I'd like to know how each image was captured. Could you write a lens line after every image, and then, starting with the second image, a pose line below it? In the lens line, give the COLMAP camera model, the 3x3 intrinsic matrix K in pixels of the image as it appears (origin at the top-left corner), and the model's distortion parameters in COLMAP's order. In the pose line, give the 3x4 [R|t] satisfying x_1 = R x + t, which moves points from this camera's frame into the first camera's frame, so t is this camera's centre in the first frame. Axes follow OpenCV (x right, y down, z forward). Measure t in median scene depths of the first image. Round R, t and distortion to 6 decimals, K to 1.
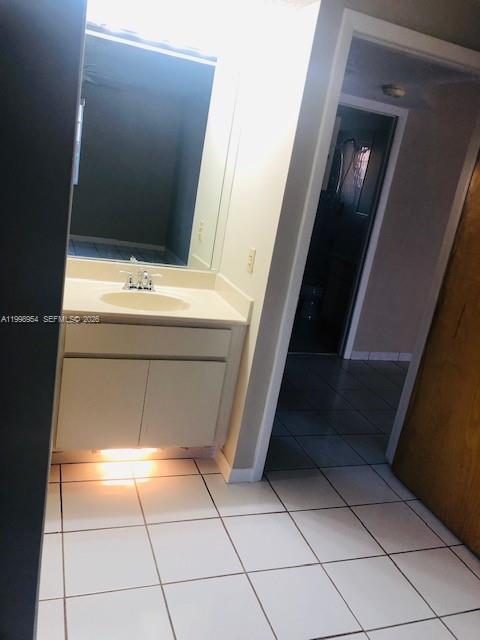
lens RADIAL K [[525.9, 0, 239.1], [0, 525.9, 319.3], [0, 0, 1]] dist [0.005498, 0.005389]
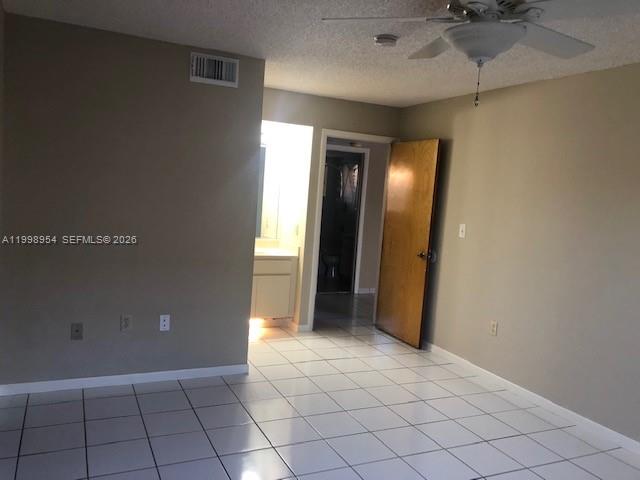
lens RADIAL K [[525.9, 0, 322.0], [0, 525.9, 241.6], [0, 0, 1]] dist [0.005498, 0.005389]
pose [[0.989254, -0.100950, 0.105762, -0.106568], [0.116857, 0.980662, -0.156994, 0.288223], [-0.087868, 0.167666, 0.981920, -1.140373]]
